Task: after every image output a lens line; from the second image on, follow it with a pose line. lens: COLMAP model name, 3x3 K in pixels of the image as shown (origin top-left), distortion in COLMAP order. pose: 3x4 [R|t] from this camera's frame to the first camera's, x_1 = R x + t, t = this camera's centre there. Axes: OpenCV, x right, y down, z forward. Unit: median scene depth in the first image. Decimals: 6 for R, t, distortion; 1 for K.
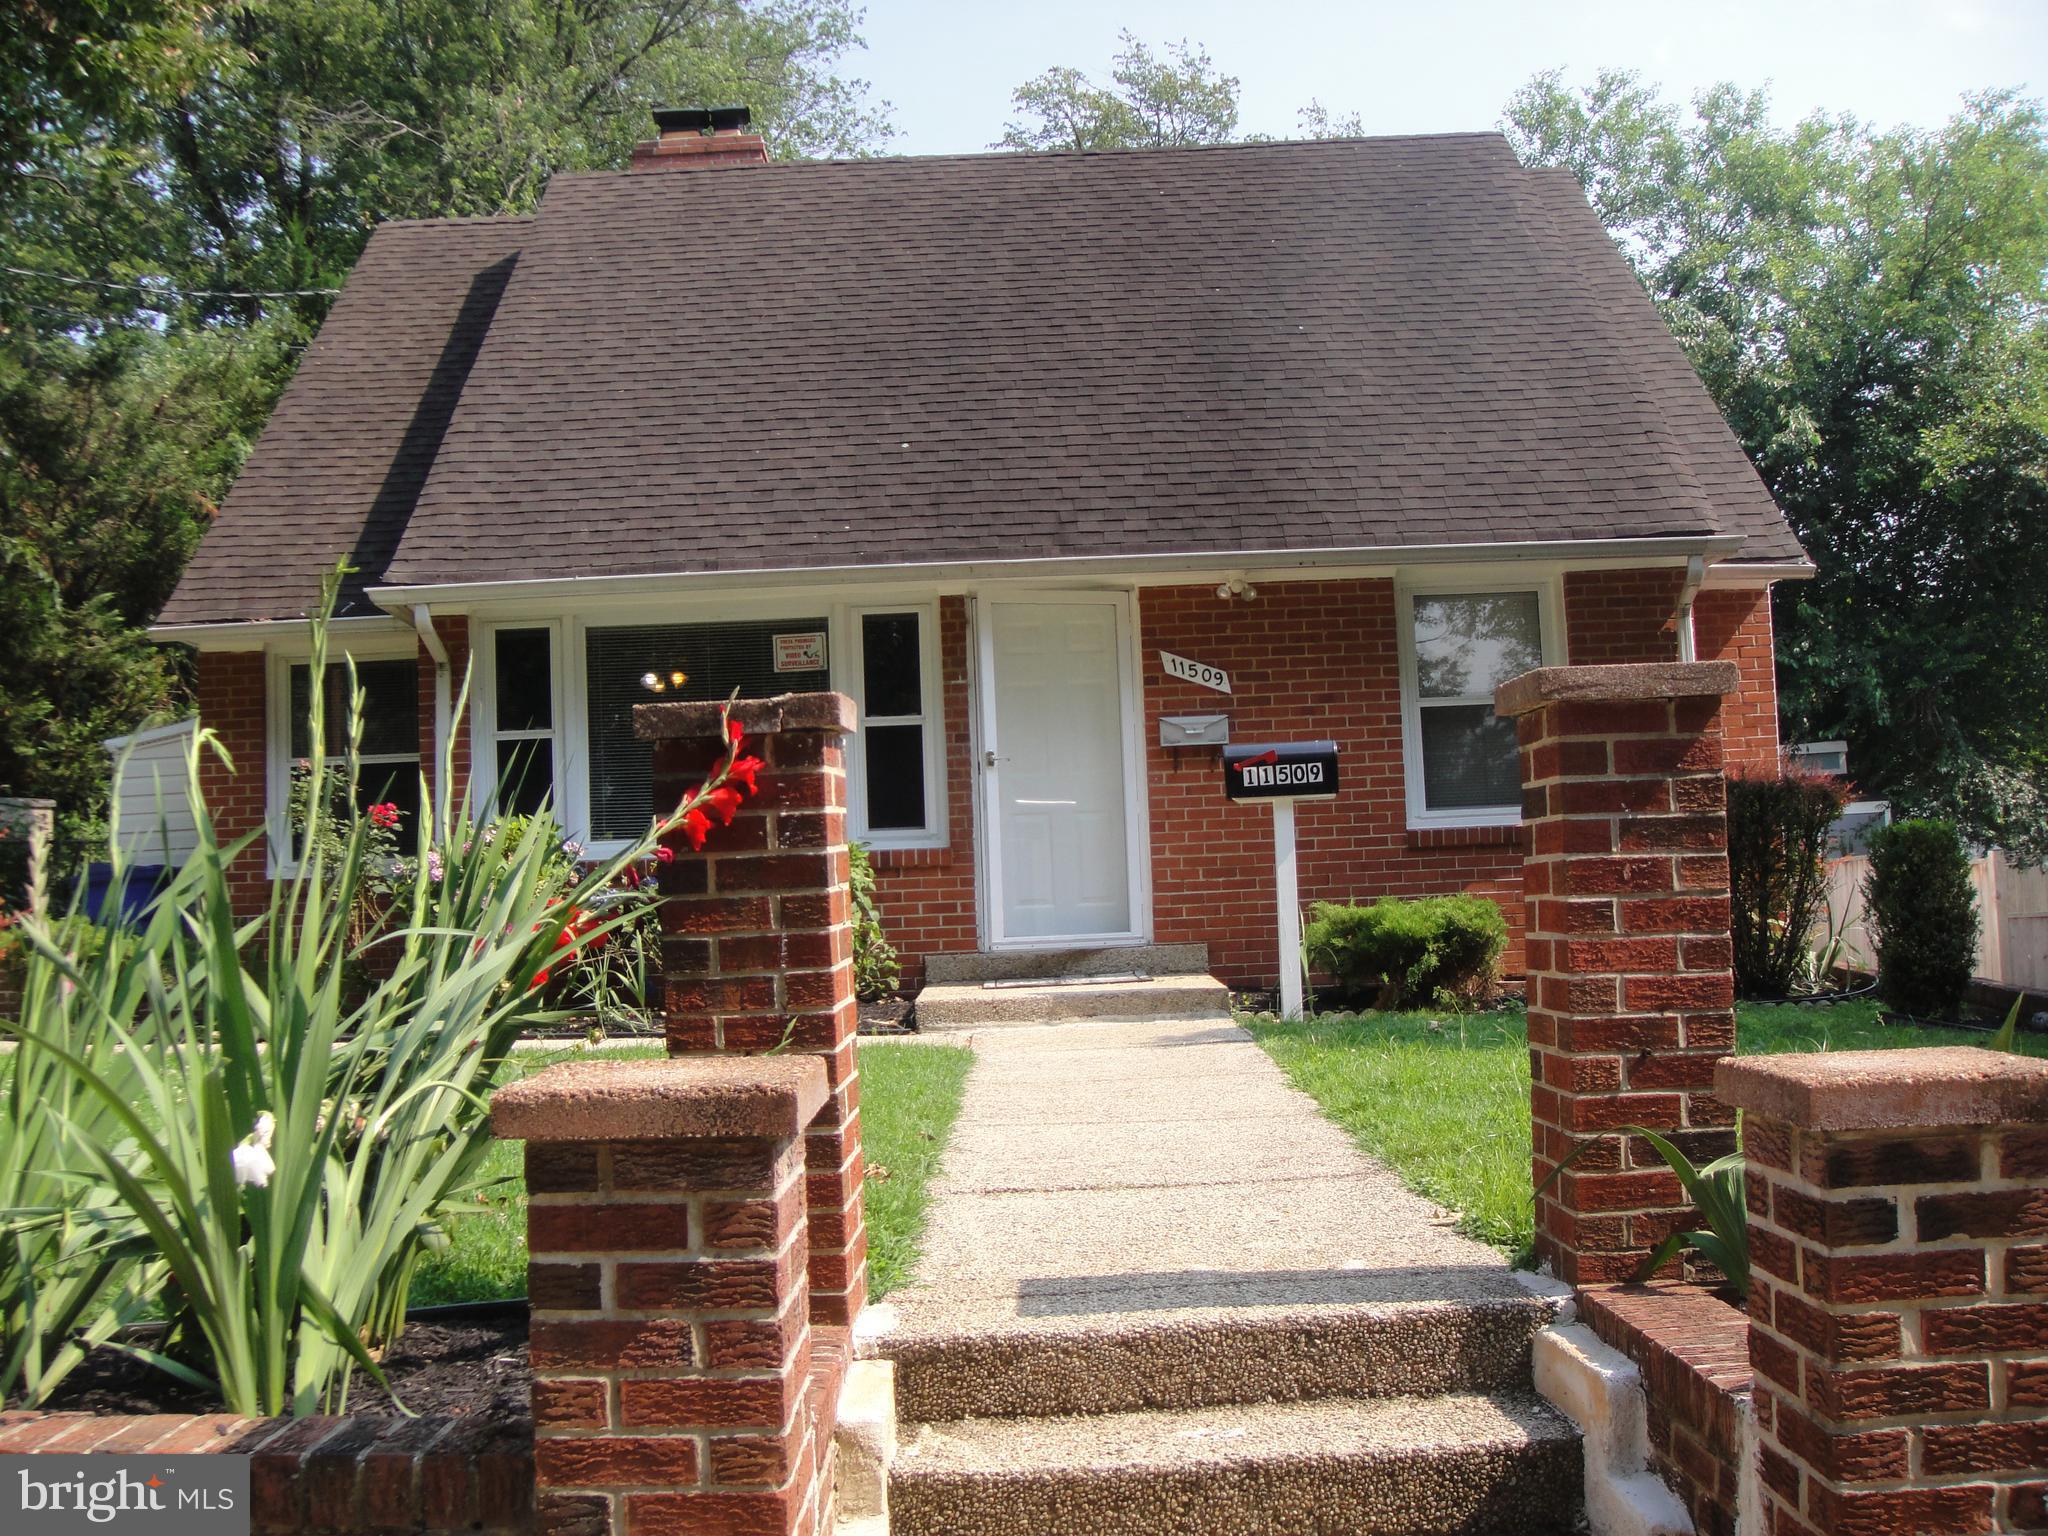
lens RADIAL K [[2116.3, 0, 1015.4], [0, 2116.3, 765.8], [0, 0, 1]] dist [-0.136812, 0.000000]
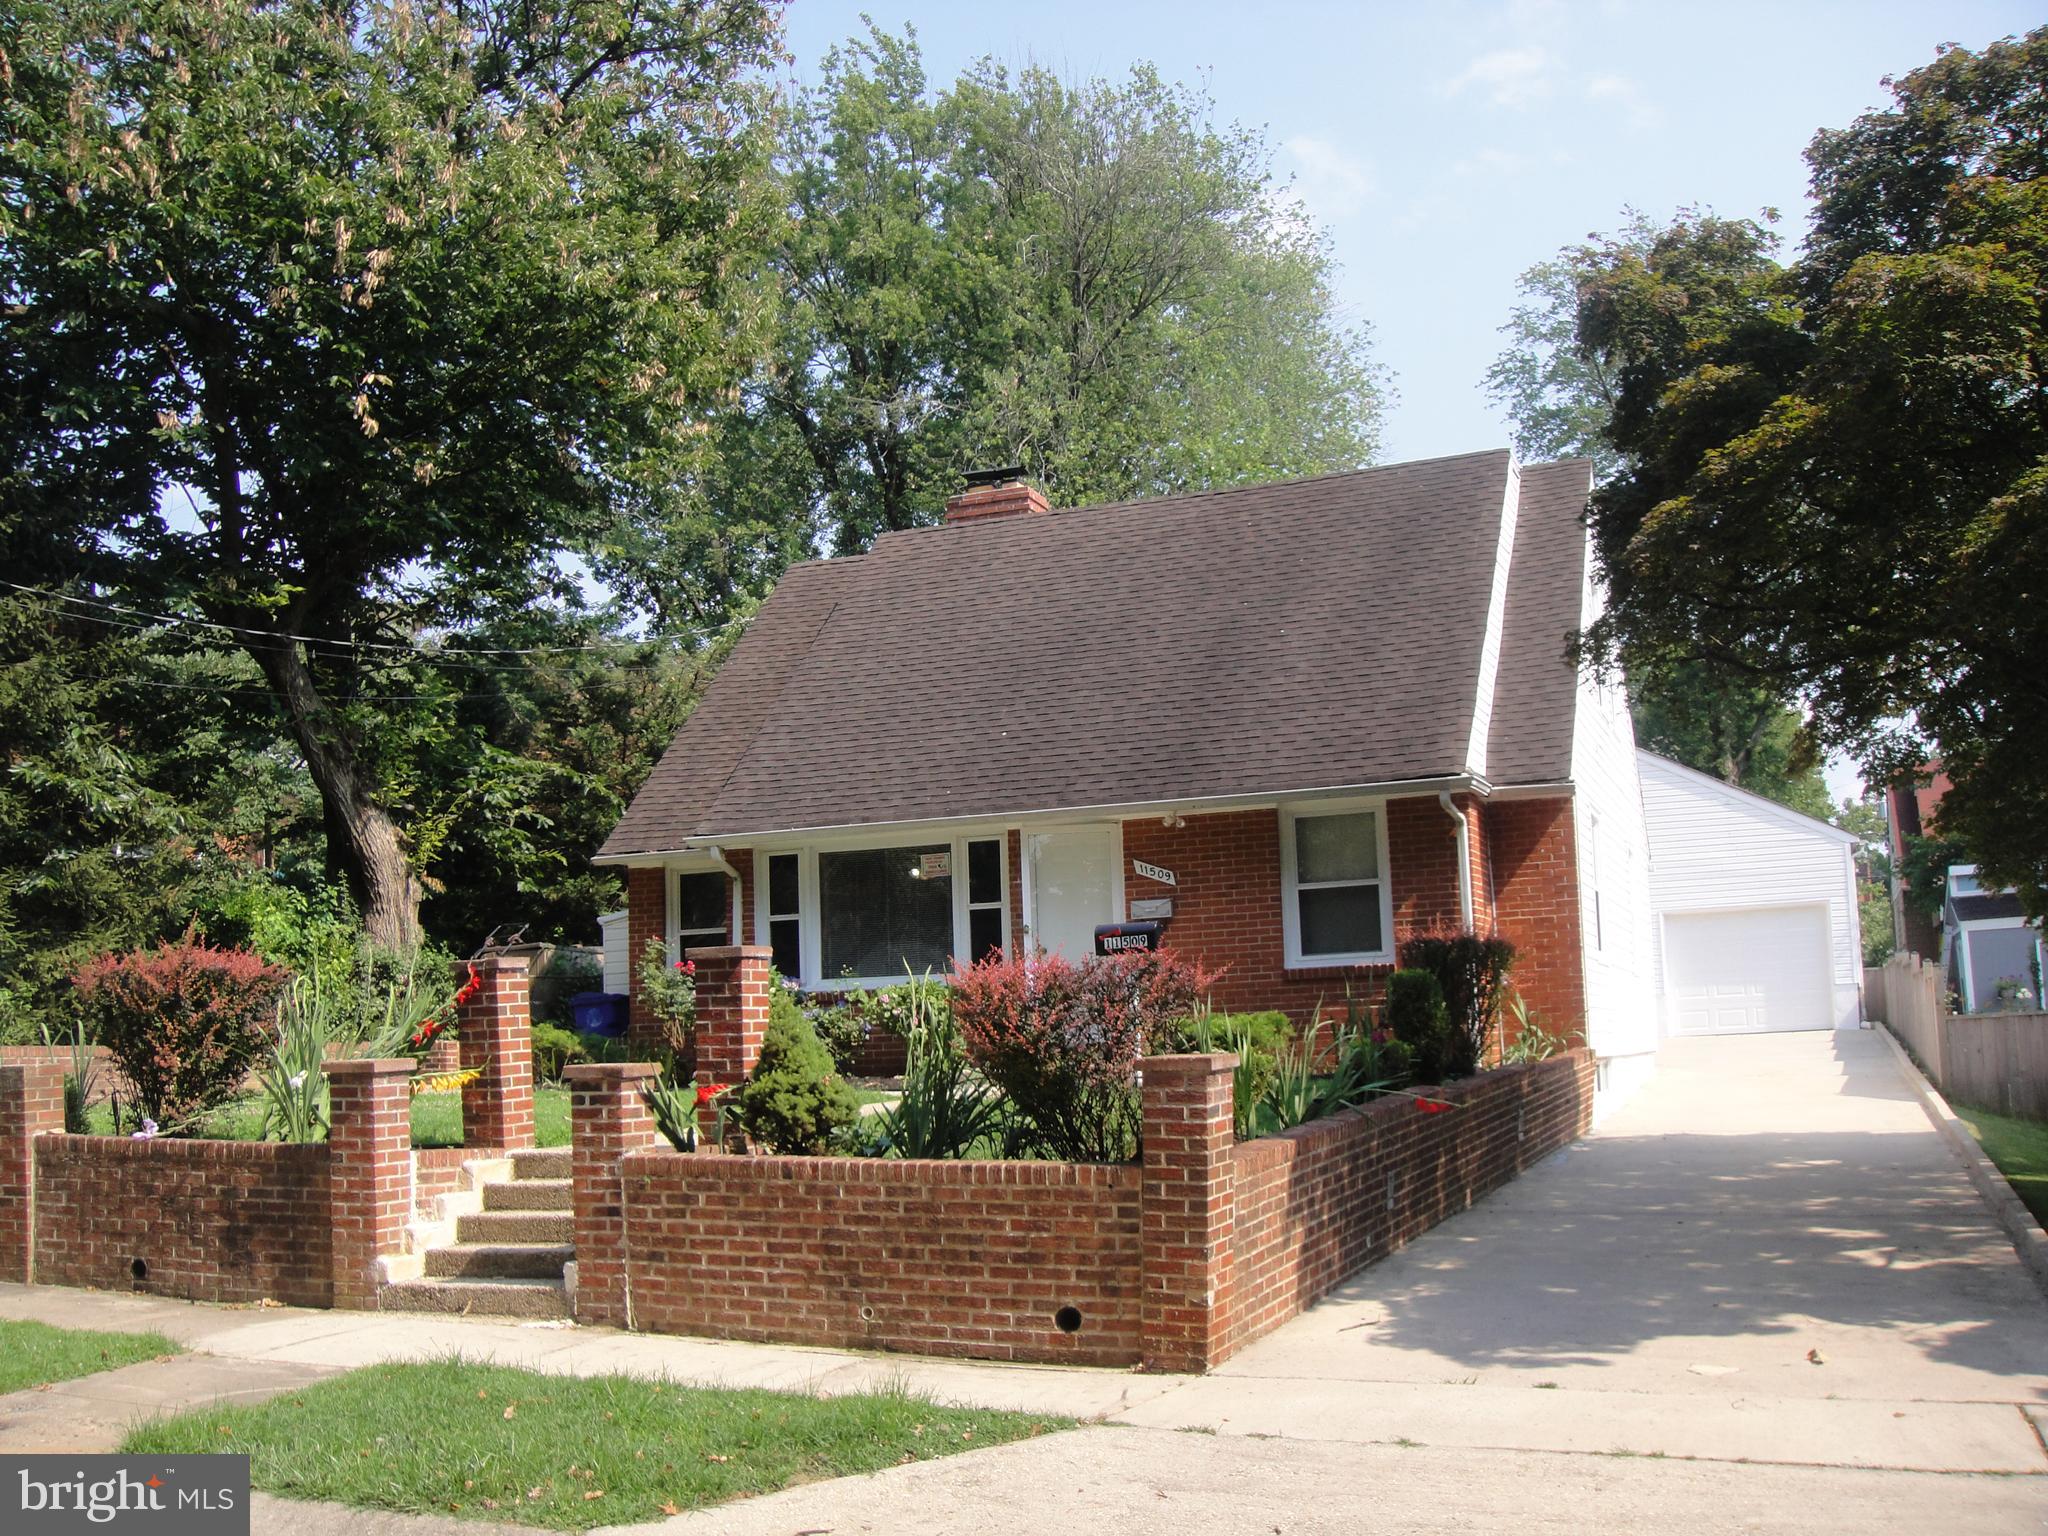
lens RADIAL K [[2116.3, 0, 1007.5], [0, 2116.3, 753.4], [0, 0, 1]] dist [-0.136812, 0.000000]
pose [[0.932399, -0.044342, -0.358700, 0.558580], [0.024878, 0.997966, -0.058701, -0.042578], [0.360574, 0.045809, 0.931605, -0.541944]]
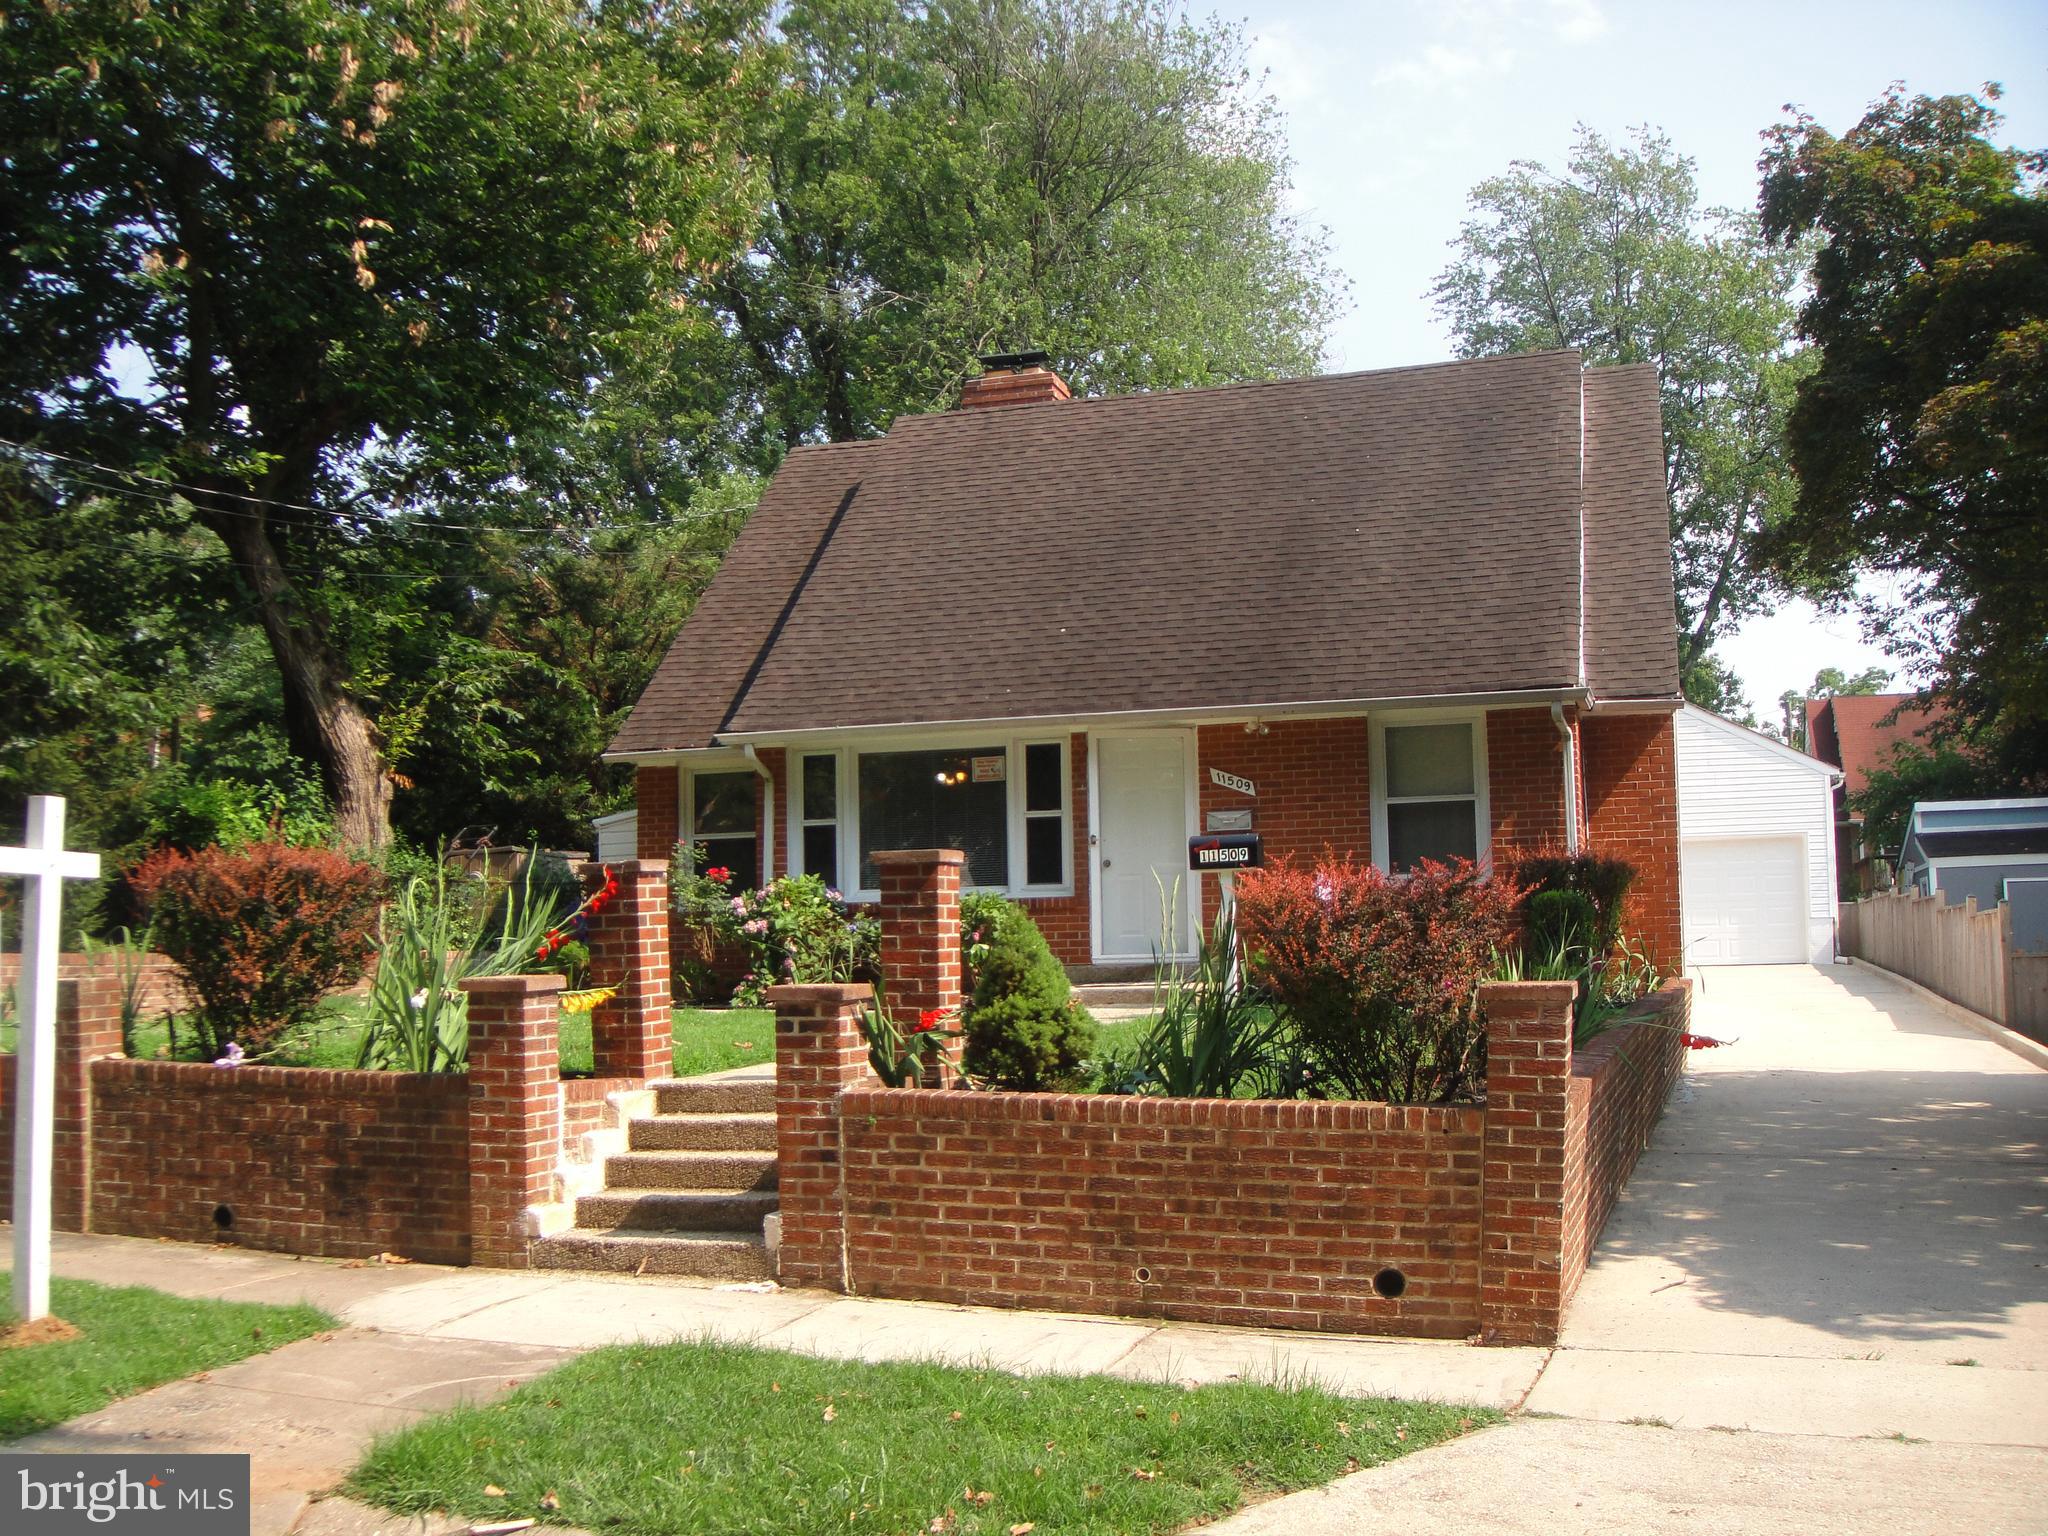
lens RADIAL K [[2116.3, 0, 1008.4], [0, 2116.3, 782.6], [0, 0, 1]] dist [-0.136812, 0.000000]
pose [[0.955113, -0.005037, -0.296200, 0.376020], [0.003987, 0.999983, -0.004150, -0.037964], [0.296216, 0.002783, 0.955117, -0.483926]]
